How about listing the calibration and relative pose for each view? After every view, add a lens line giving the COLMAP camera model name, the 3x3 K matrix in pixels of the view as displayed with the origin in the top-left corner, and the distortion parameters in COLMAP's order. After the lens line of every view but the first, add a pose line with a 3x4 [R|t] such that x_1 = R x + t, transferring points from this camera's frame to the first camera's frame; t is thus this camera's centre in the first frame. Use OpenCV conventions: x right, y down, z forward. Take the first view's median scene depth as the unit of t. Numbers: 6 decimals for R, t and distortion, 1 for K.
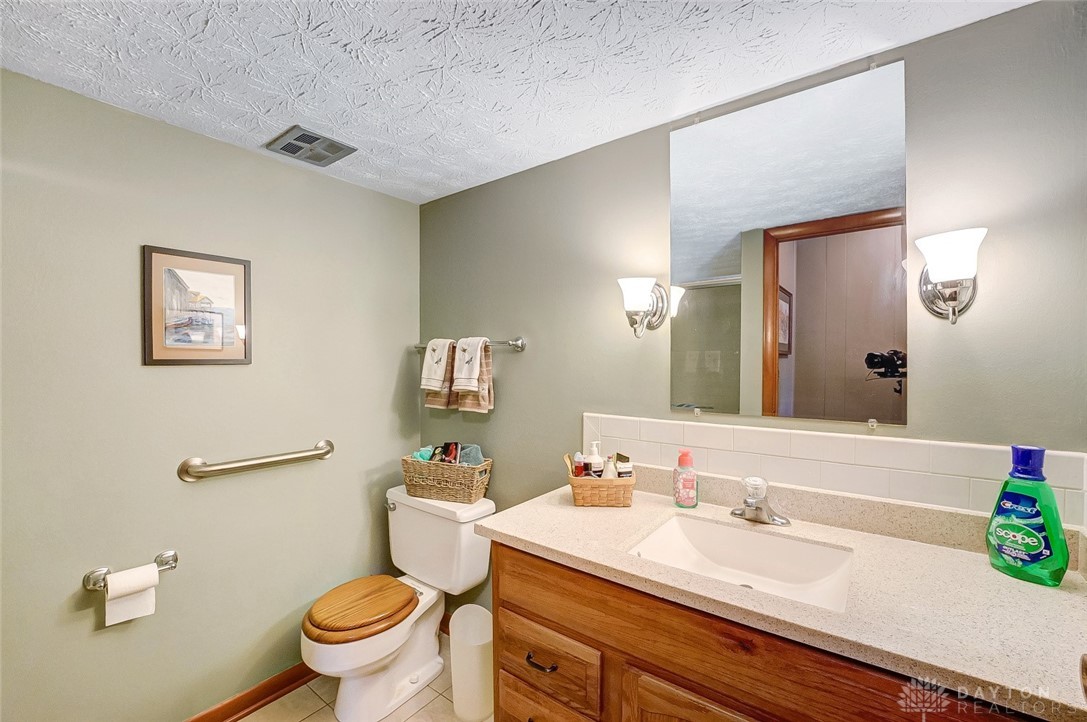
lens RADIAL K [[443.6, 0, 543.5], [0, 443.6, 361.0], [0, 0, 1]] dist [-0.023824, 0.000360]
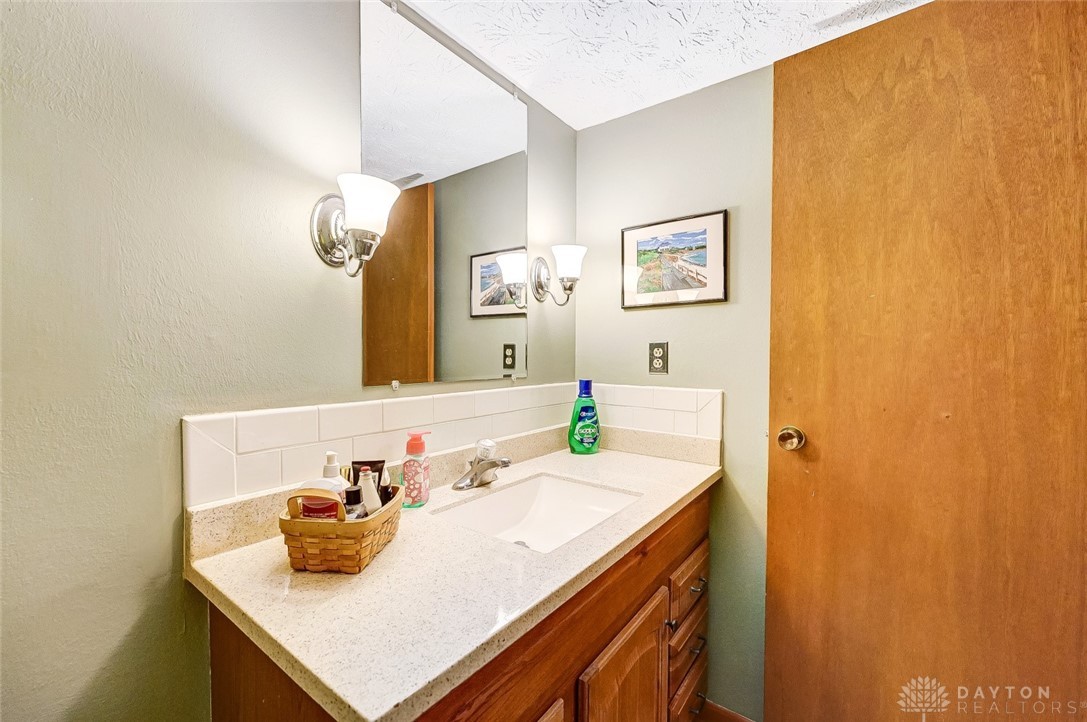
lens RADIAL K [[443.6, 0, 543.5], [0, 443.6, 361.0], [0, 0, 1]] dist [-0.023824, 0.000360]
pose [[-0.009623, -0.024295, 0.999659, -0.676035], [-0.012102, 0.999634, 0.024178, 0.079410], [-0.999880, -0.011865, -0.009913, 1.160466]]
